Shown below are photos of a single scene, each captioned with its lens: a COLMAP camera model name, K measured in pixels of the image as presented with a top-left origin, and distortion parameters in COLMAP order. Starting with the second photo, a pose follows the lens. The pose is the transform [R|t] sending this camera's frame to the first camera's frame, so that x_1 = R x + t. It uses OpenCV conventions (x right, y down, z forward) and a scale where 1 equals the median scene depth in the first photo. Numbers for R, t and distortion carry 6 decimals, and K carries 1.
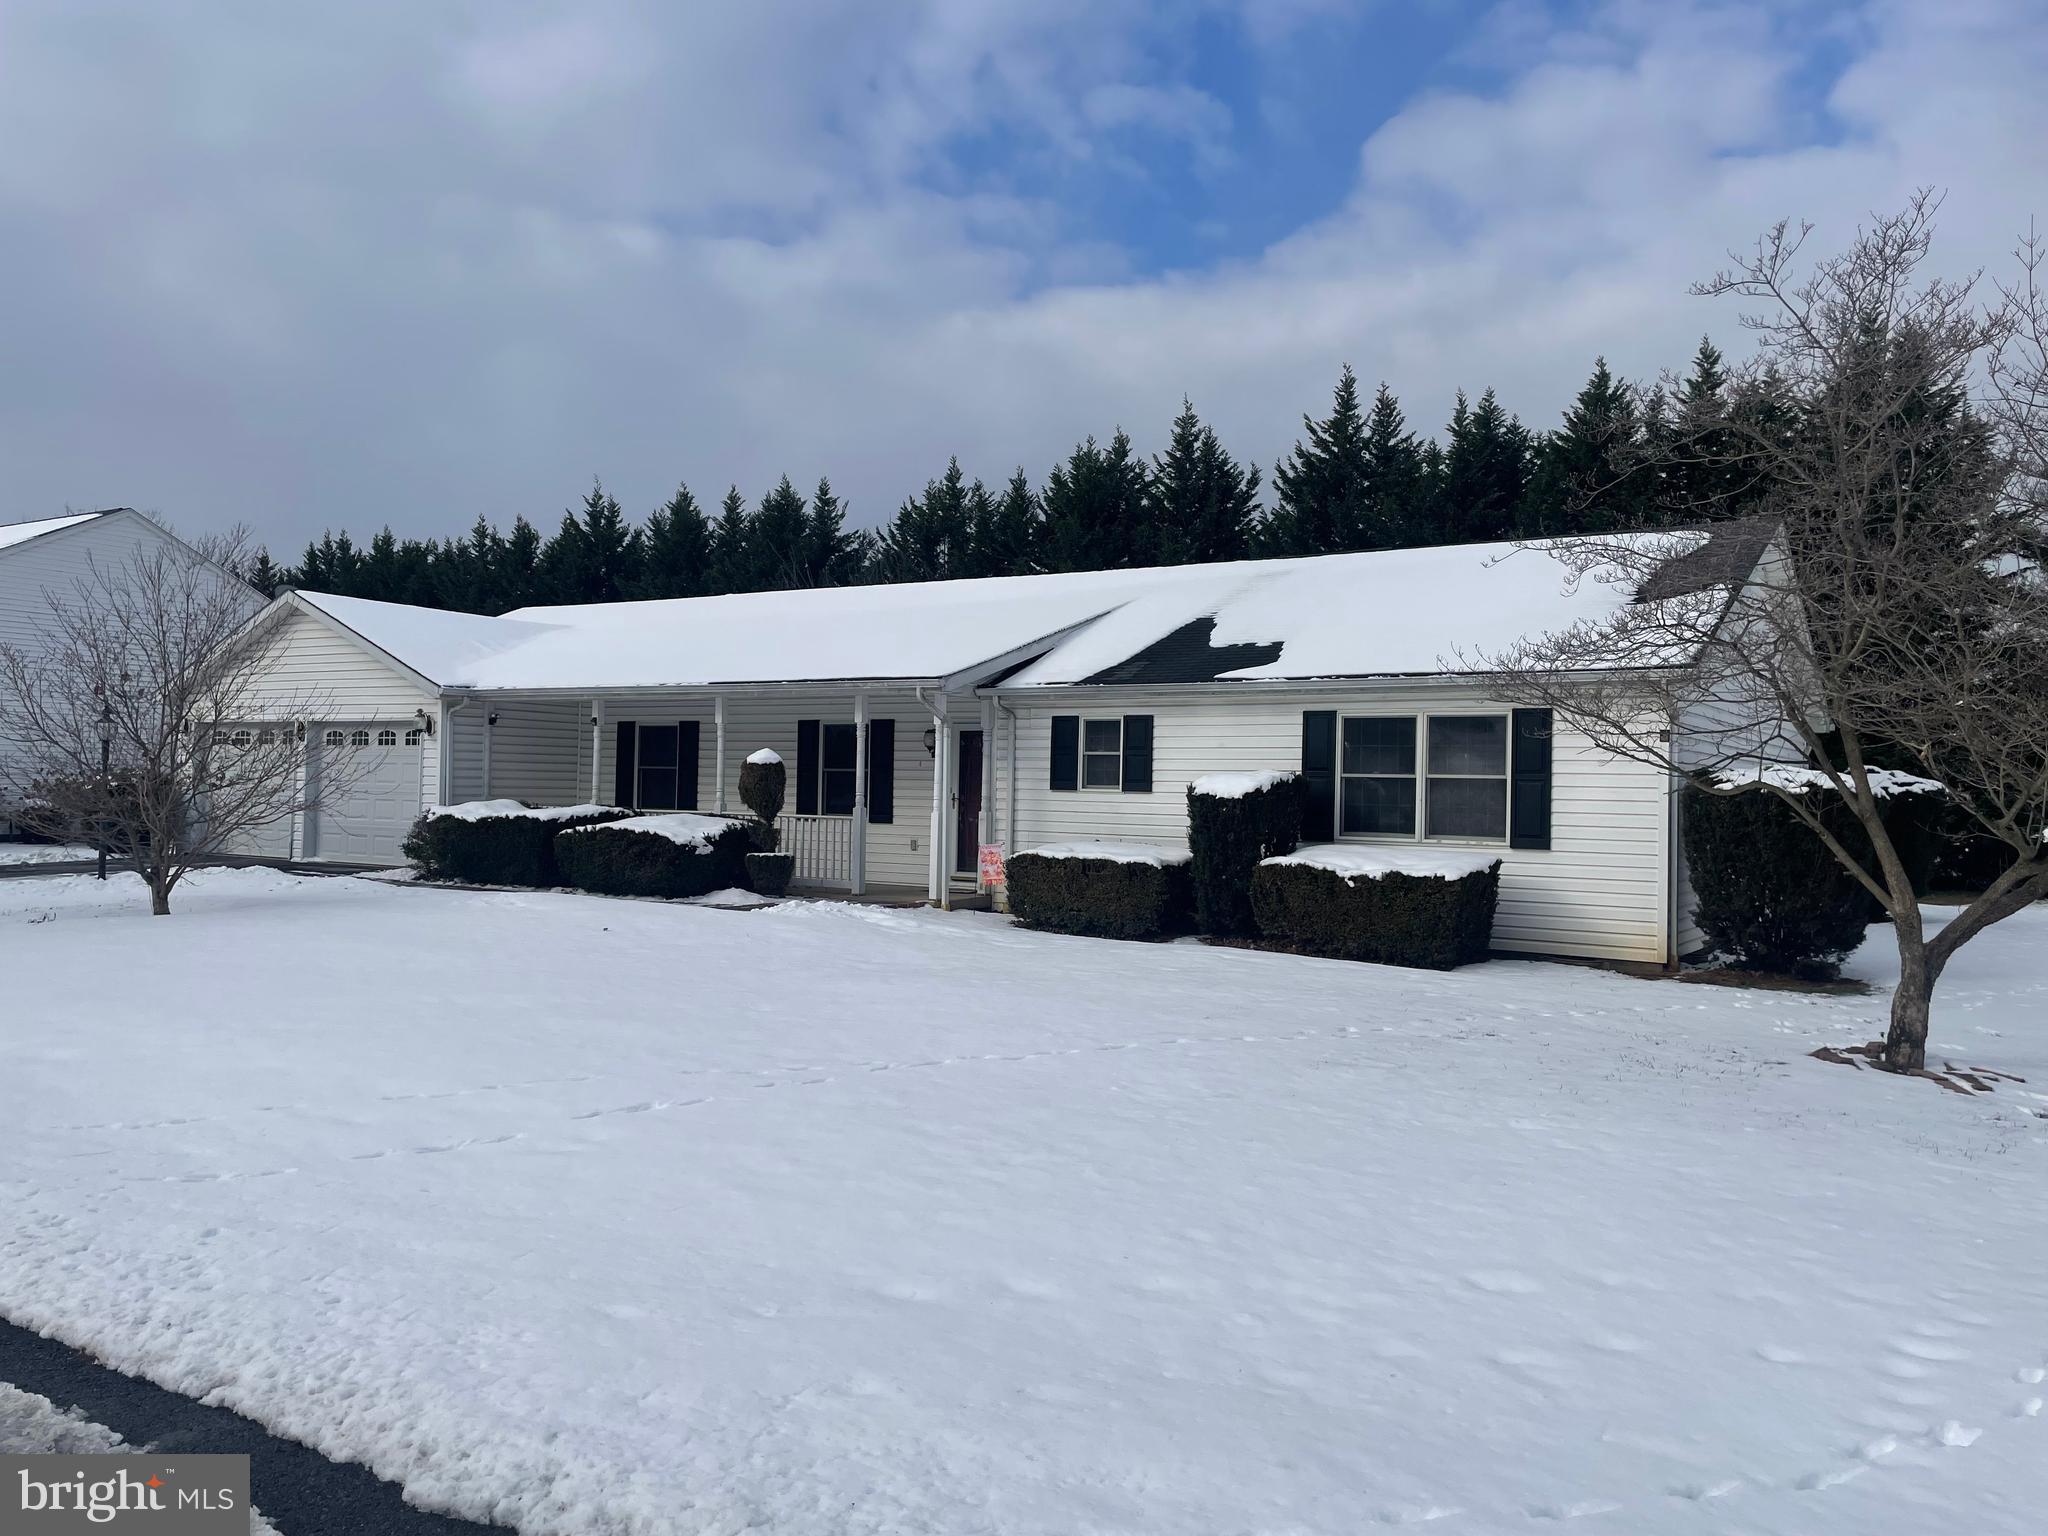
lens RADIAL K [[1552.0, 0, 1025.8], [0, 1552.0, 734.5], [0, 0, 1]] dist [0.098969, -0.123938]
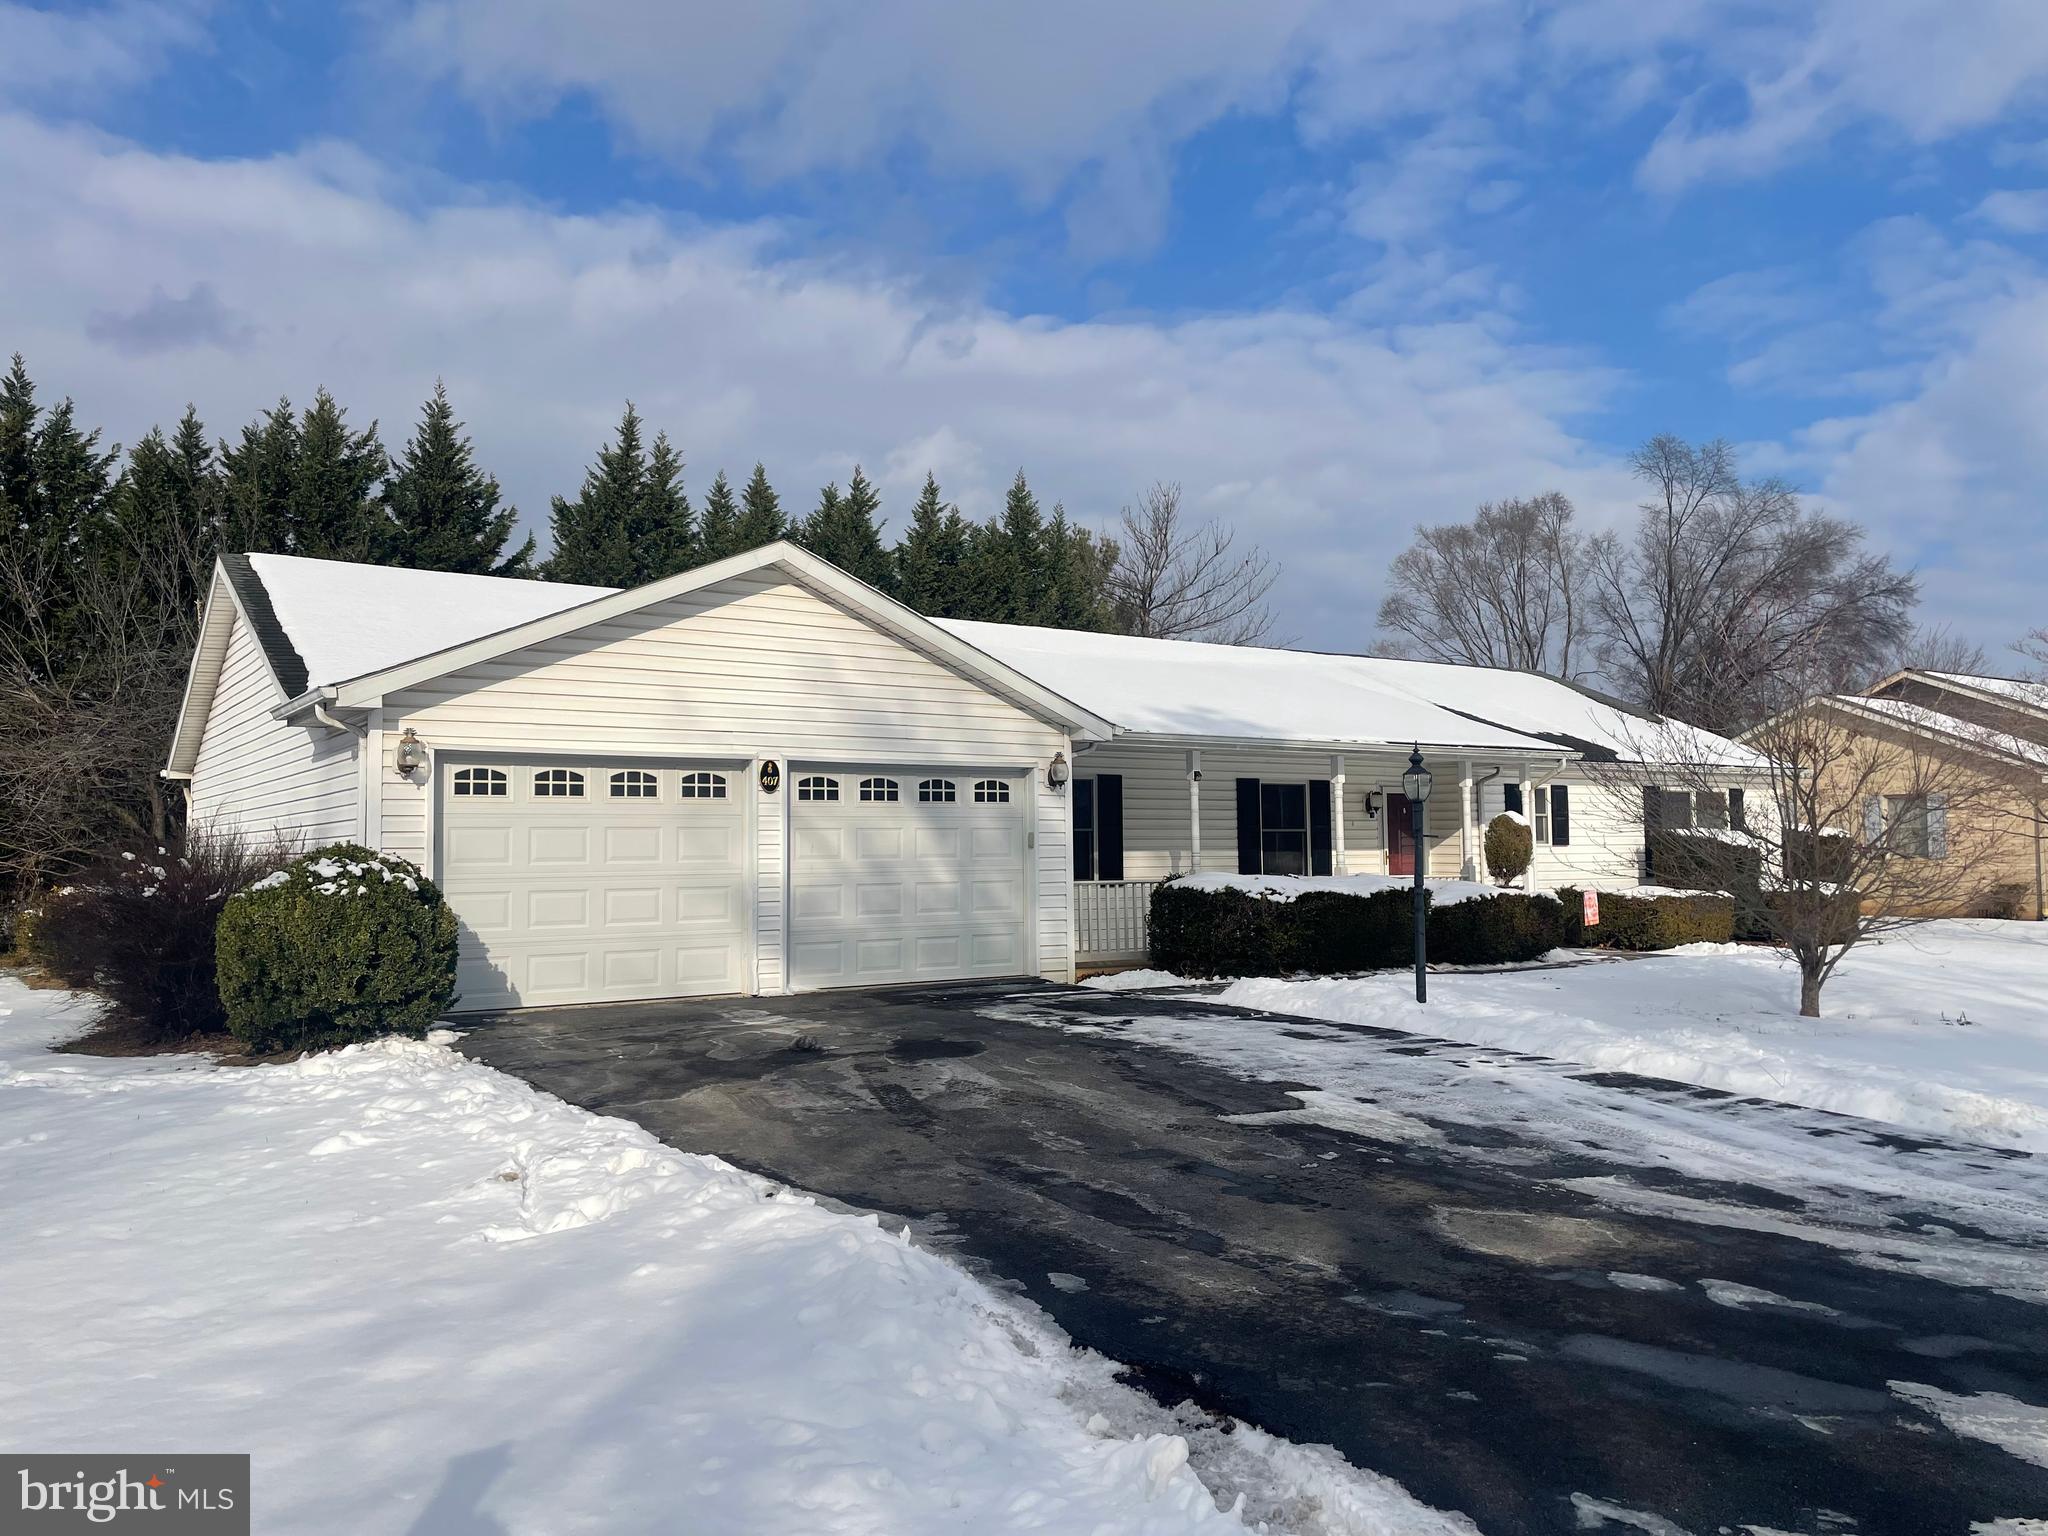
lens RADIAL K [[1552.0, 0, 1025.8], [0, 1552.0, 734.5], [0, 0, 1]] dist [0.098969, -0.123938]
pose [[0.411599, 0.043580, 0.910323, -1.099655], [-0.017013, 0.999049, -0.040136, 0.004794], [-0.911206, 0.001032, 0.411949, 0.750551]]
